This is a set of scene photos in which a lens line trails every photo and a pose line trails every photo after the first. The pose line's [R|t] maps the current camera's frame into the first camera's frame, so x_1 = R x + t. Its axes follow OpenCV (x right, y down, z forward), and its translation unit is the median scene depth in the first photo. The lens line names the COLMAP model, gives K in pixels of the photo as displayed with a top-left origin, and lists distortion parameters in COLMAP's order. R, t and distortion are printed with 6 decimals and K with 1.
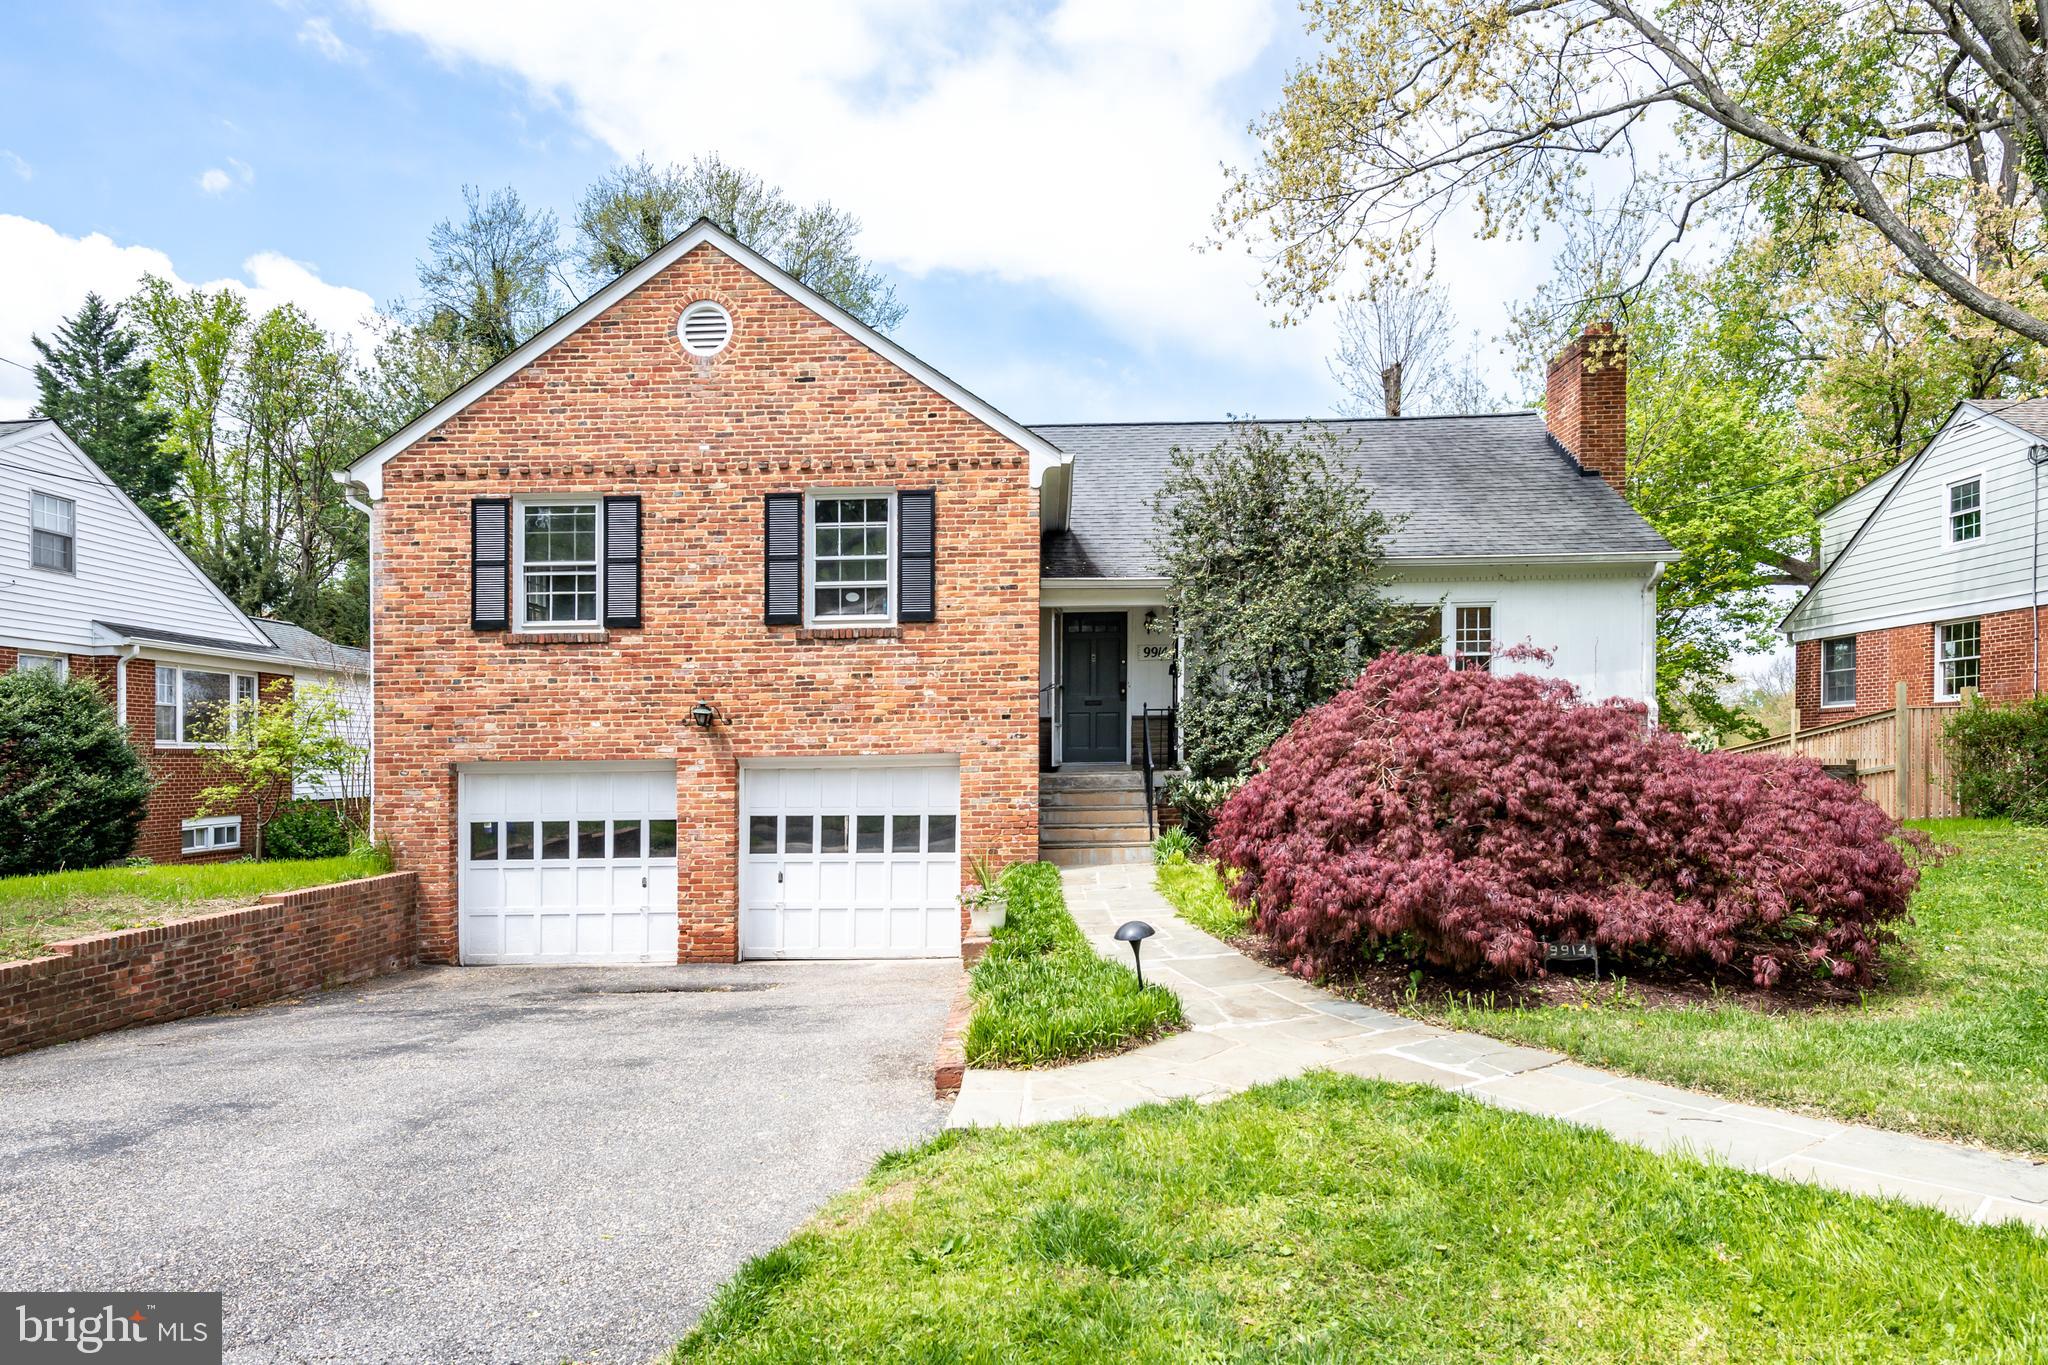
lens RADIAL K [[1197.4, 0, 1042.1], [0, 1197.4, 752.1], [0, 0, 1]] dist [-0.000349, 0.000800]
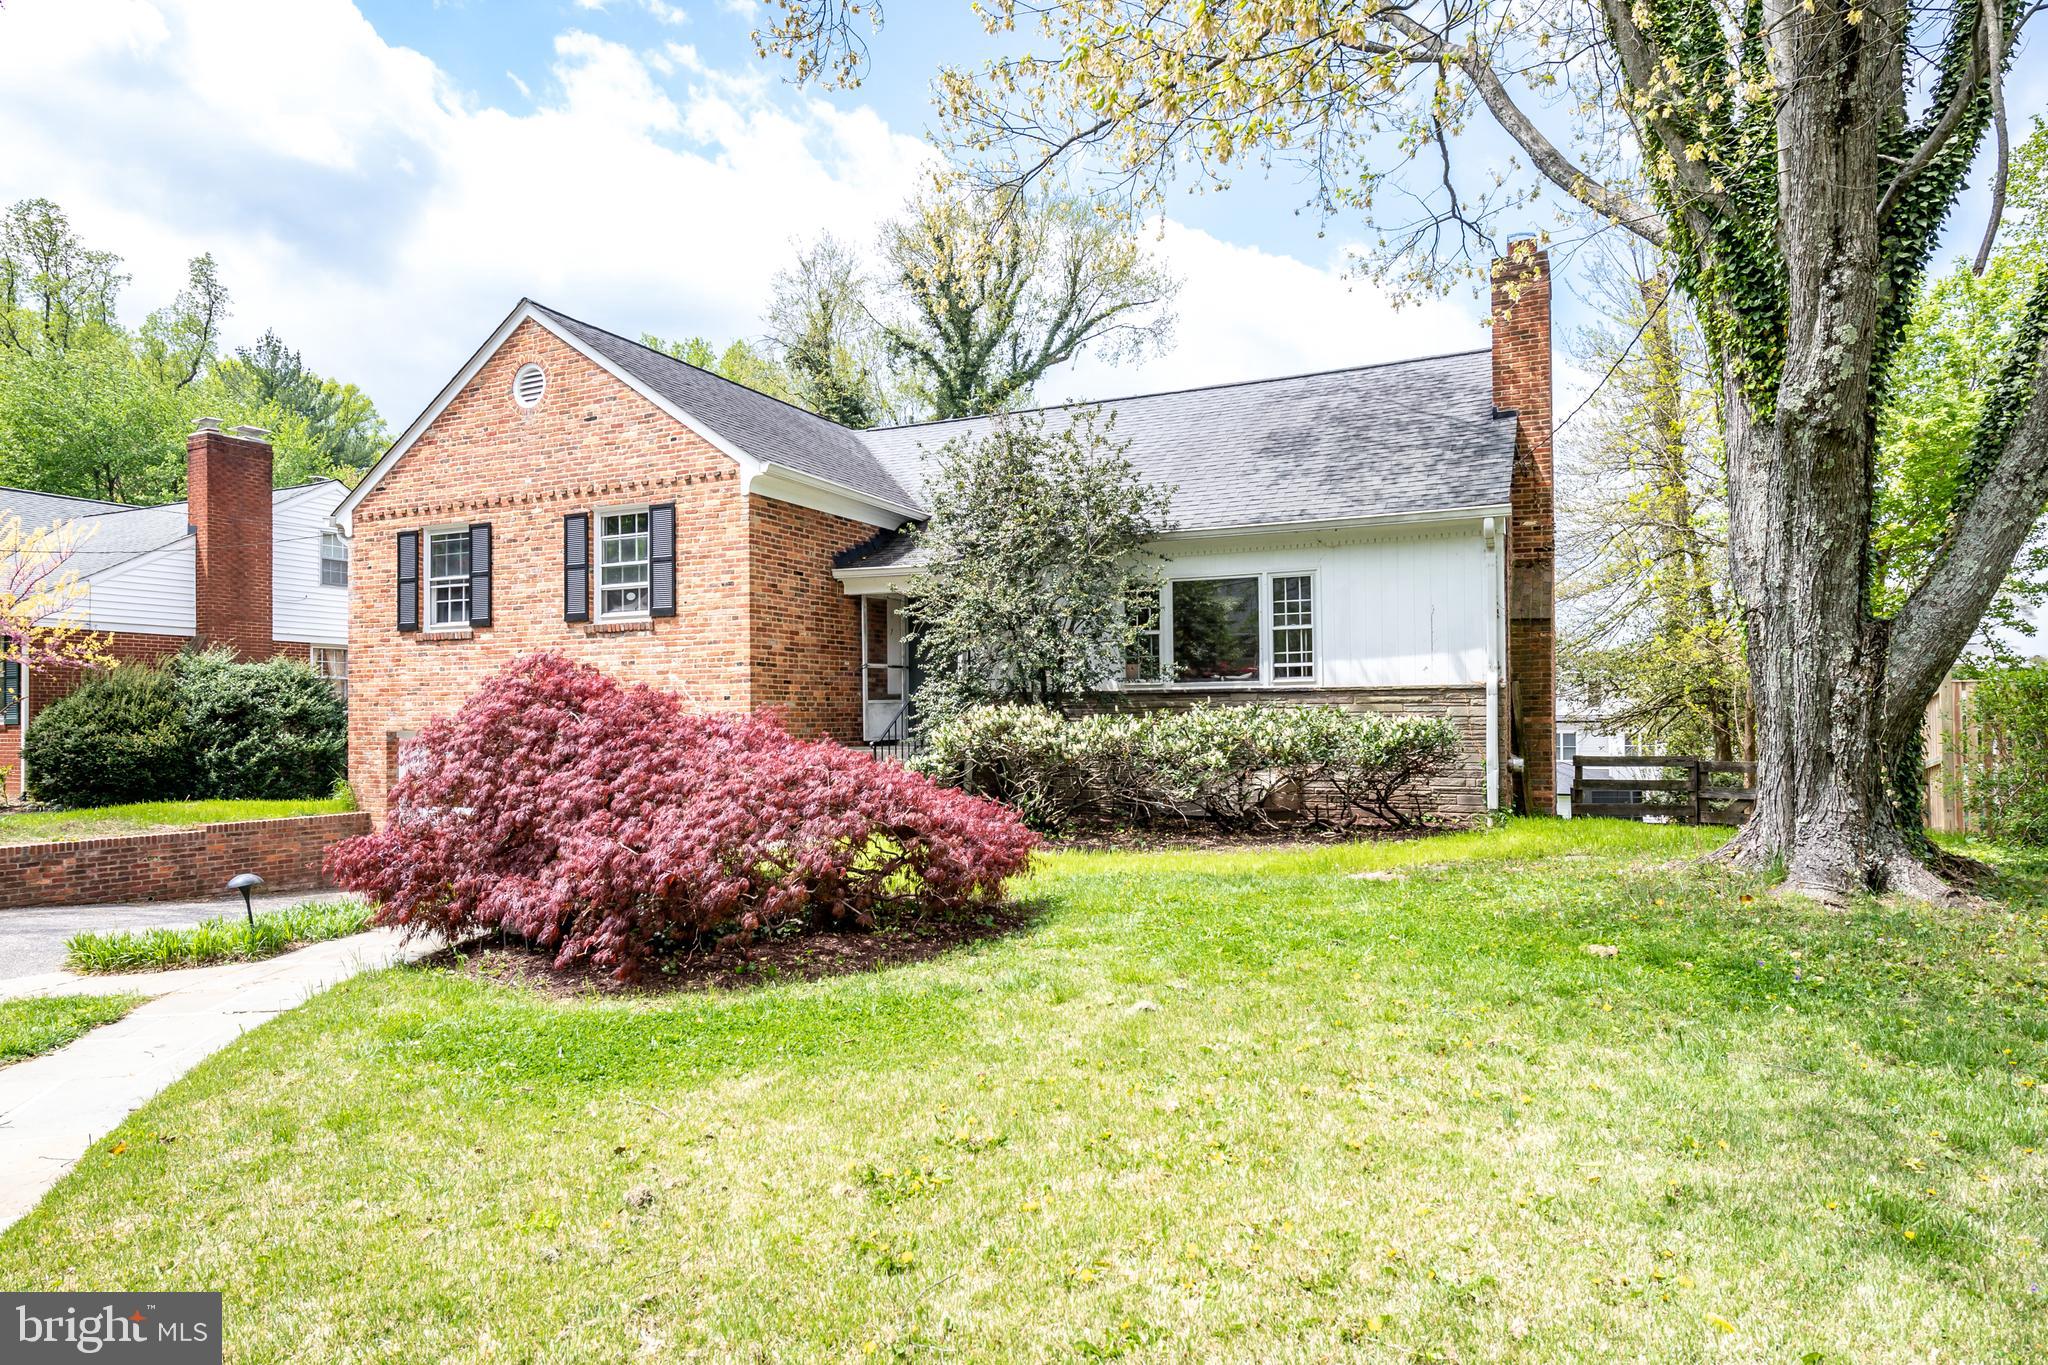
lens RADIAL K [[1197.4, 0, 1021.4], [0, 1197.4, 682.8], [0, 0, 1]] dist [-0.000349, 0.000800]
pose [[0.907588, -0.002140, -0.419856, 0.700991], [-0.007682, 0.999735, -0.021701, -0.021673], [0.419791, 0.022921, 0.907331, 0.090893]]
